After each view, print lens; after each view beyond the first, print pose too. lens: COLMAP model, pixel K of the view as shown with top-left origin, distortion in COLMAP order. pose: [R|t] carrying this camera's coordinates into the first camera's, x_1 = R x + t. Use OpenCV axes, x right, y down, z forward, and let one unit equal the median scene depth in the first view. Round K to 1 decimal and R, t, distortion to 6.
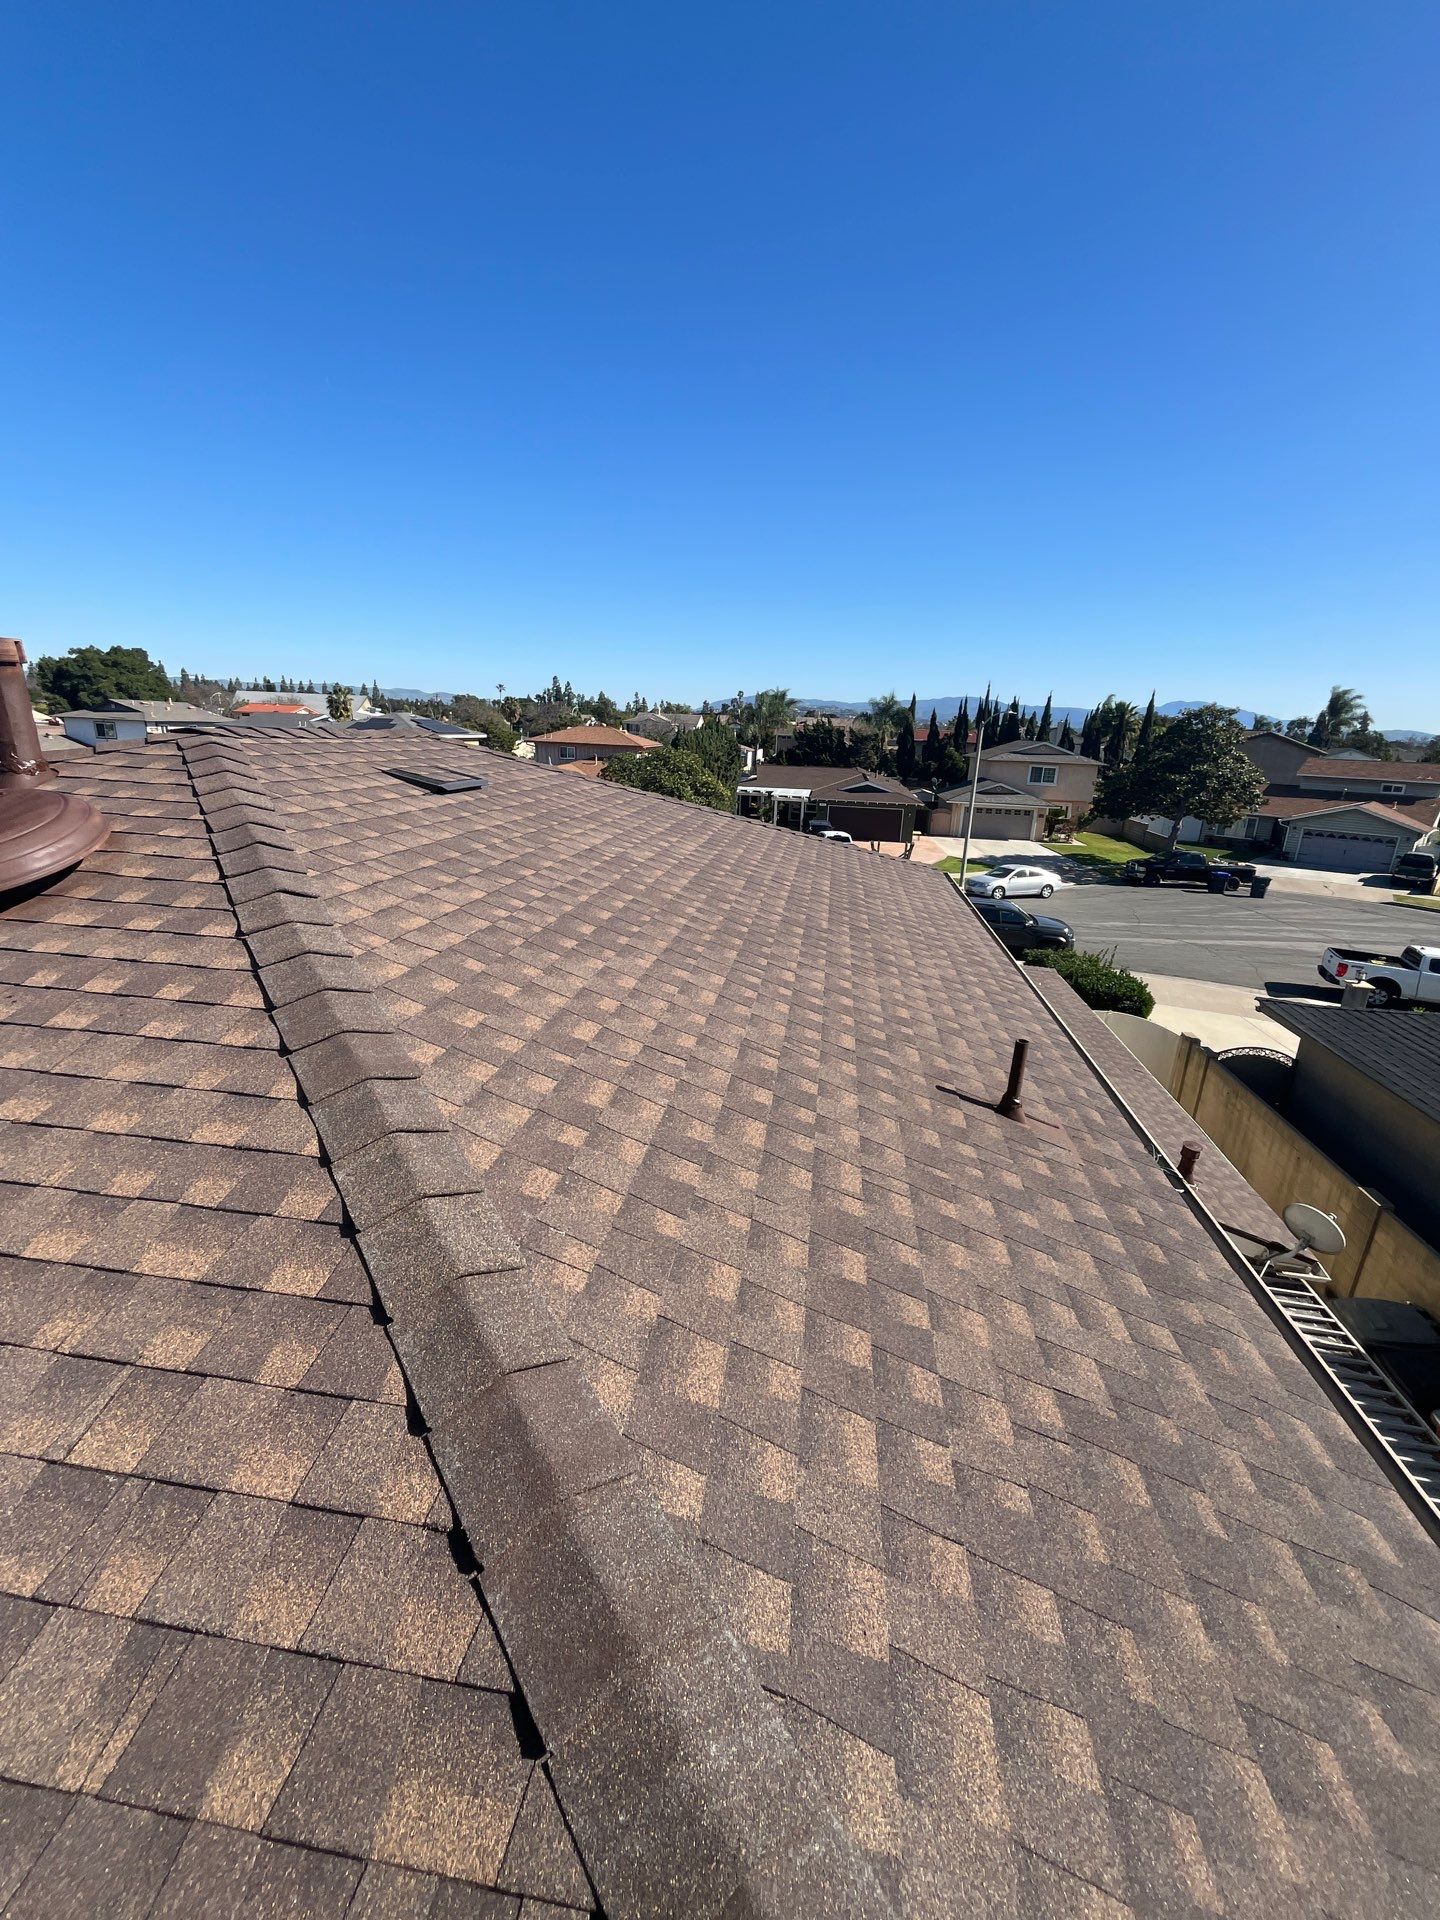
lens RADIAL K [[777.1, 0, 723.7], [0, 777.1, 960.2], [0, 0, 1]] dist [-0.001376, 0.000438]
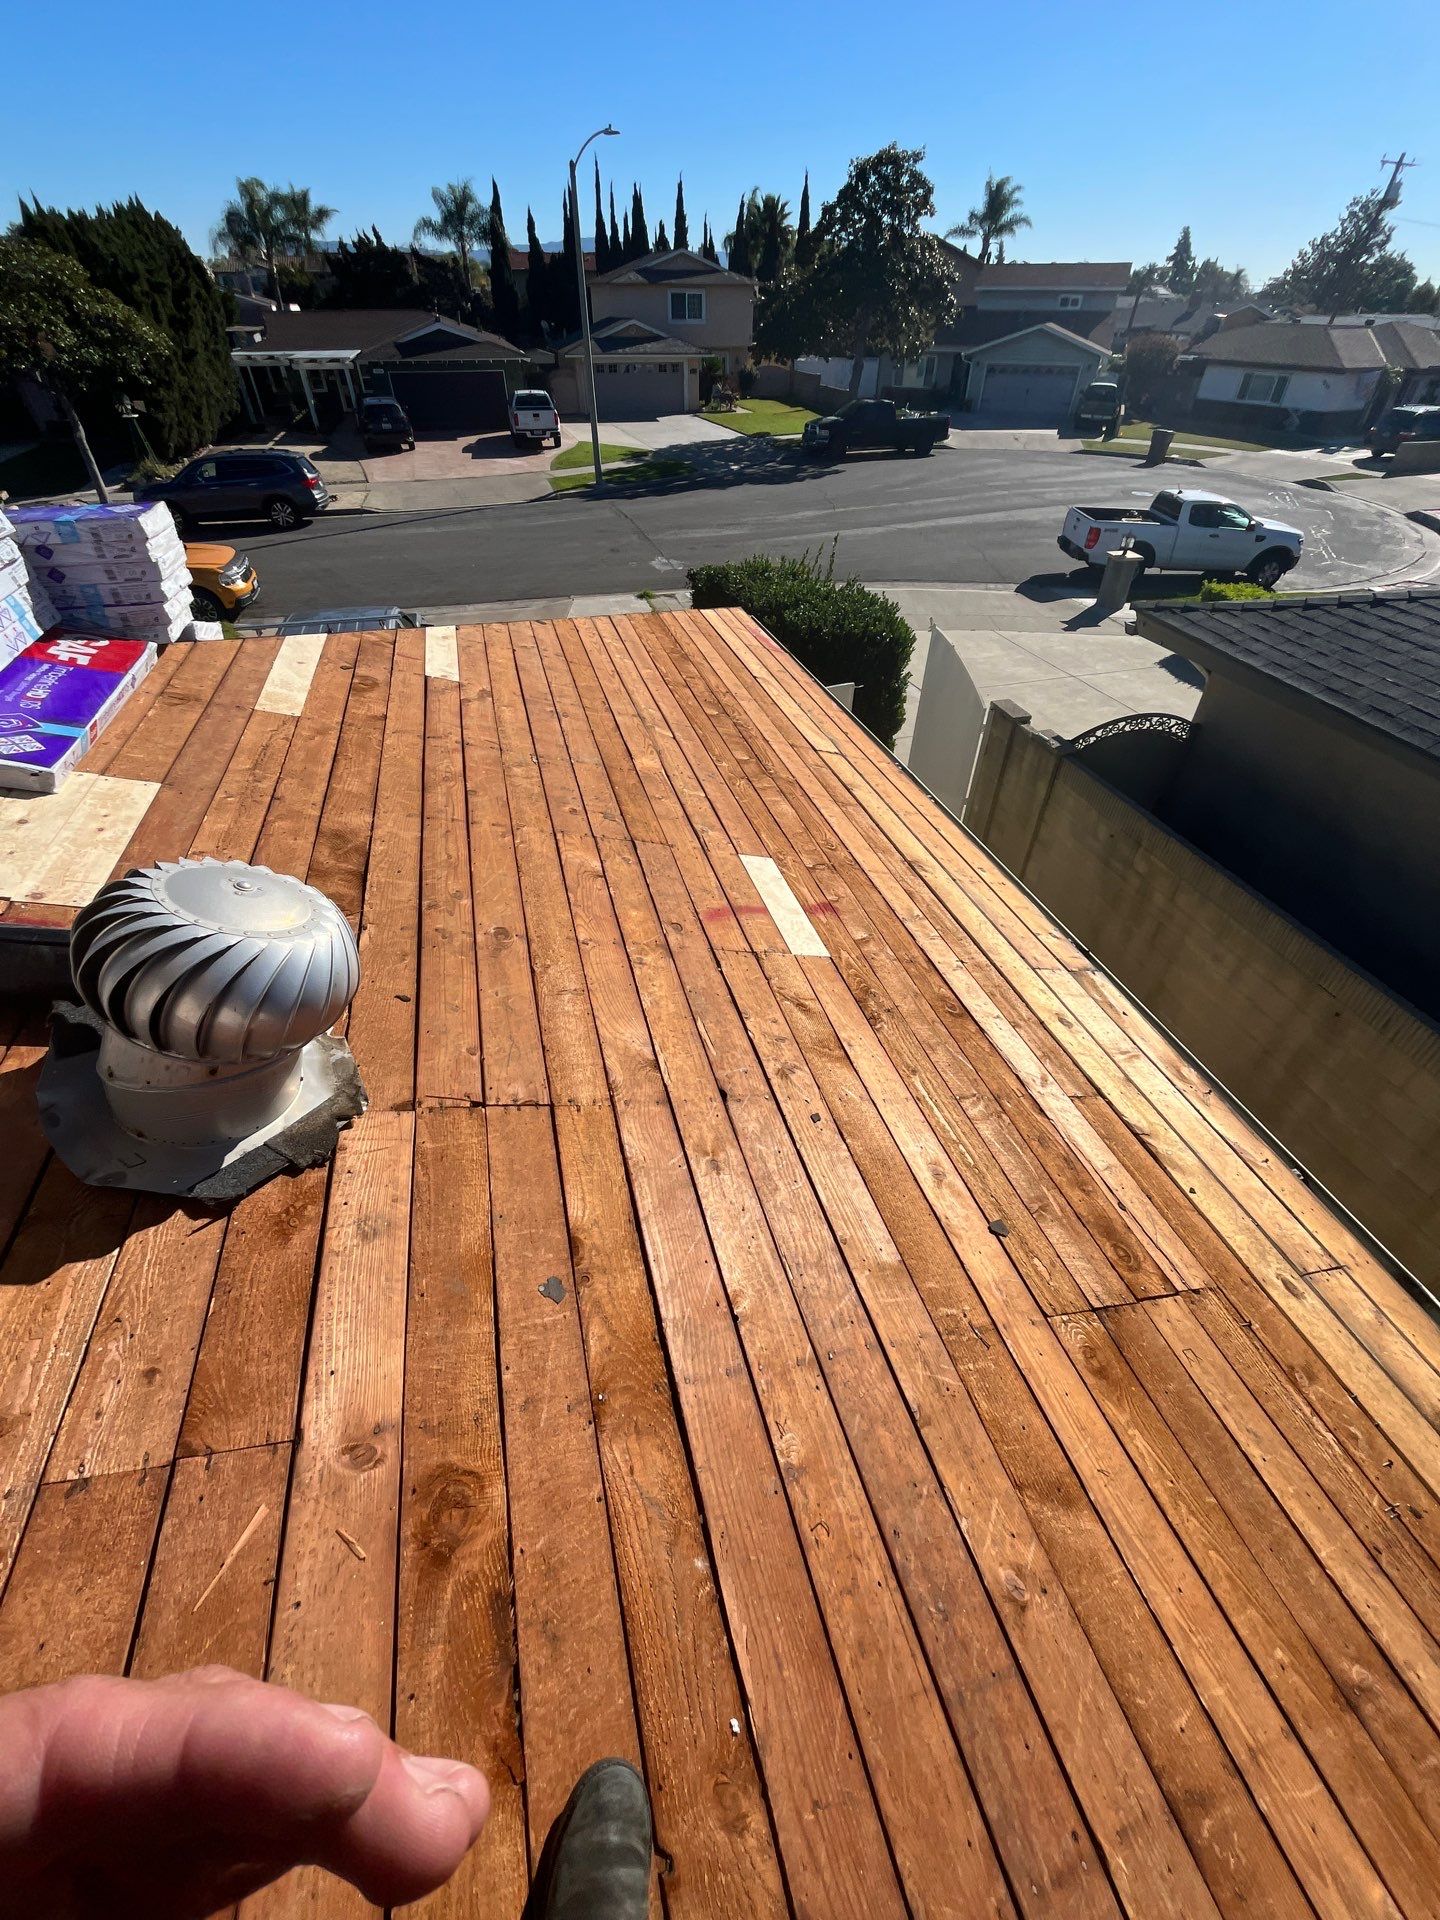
lens RADIAL K [[772.8, 0, 725.0], [0, 772.8, 969.1], [0, 0, 1]] dist [-0.011321, 0.000797]
pose [[0.914987, -0.291792, 0.278668, 0.146605], [0.147221, 0.884479, 0.442744, -0.000274], [-0.375665, -0.364080, 0.852245, 0.348524]]
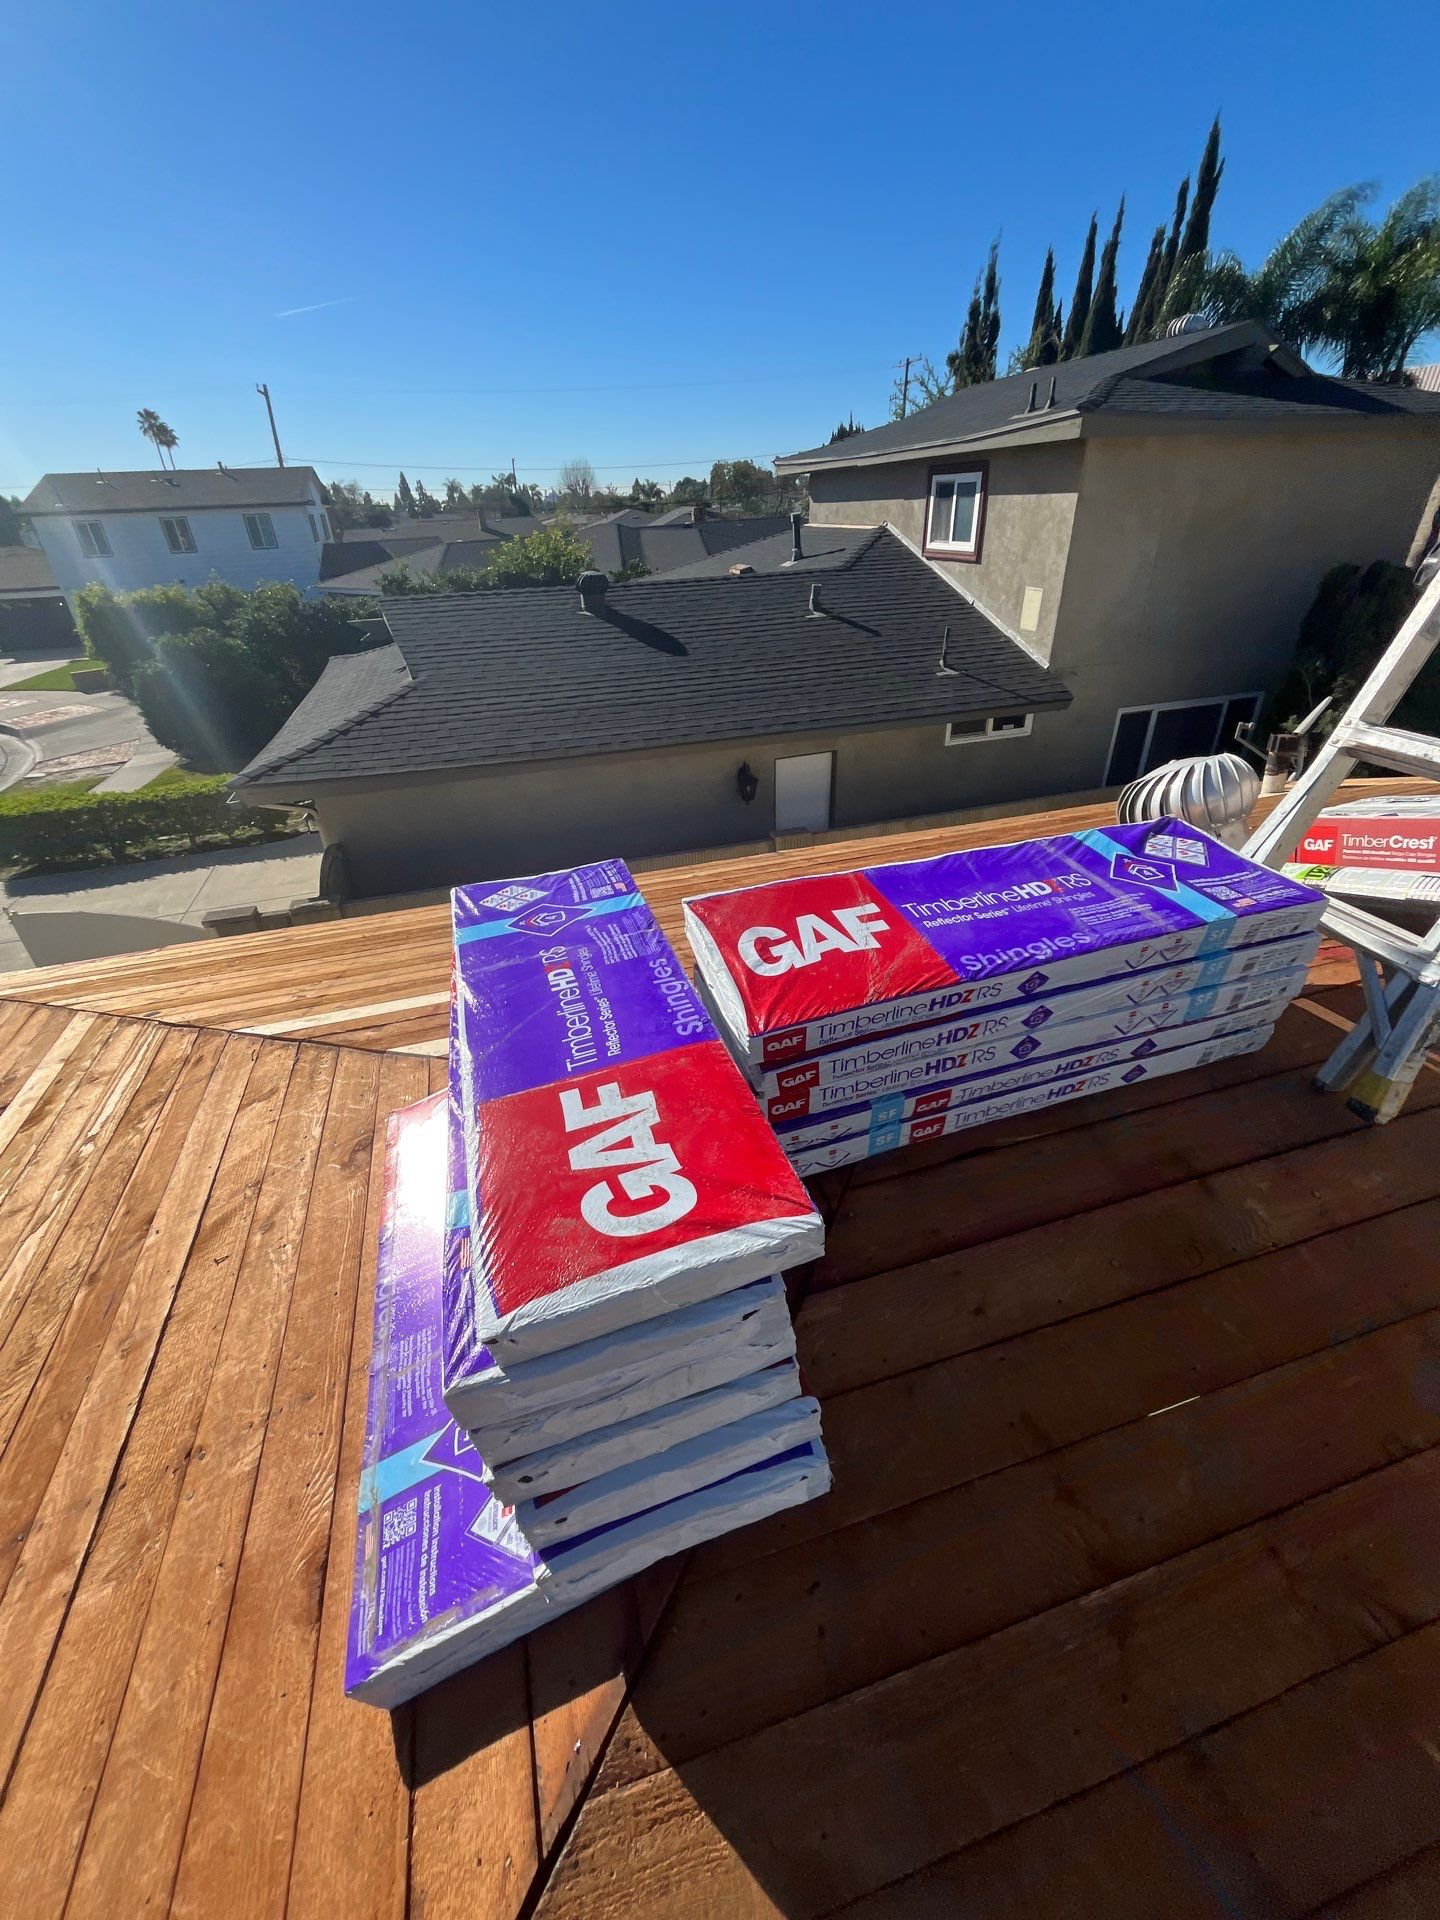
lens RADIAL K [[778.7, 0, 720.0], [0, 778.7, 960.0], [0, 0, 1]] dist [-0.006853, 0.000652]
pose [[-0.415140, -0.483247, 0.770799, 0.044269], [0.273067, 0.742003, 0.612263, -0.055945], [-0.867809, 0.464655, -0.176076, 0.491476]]
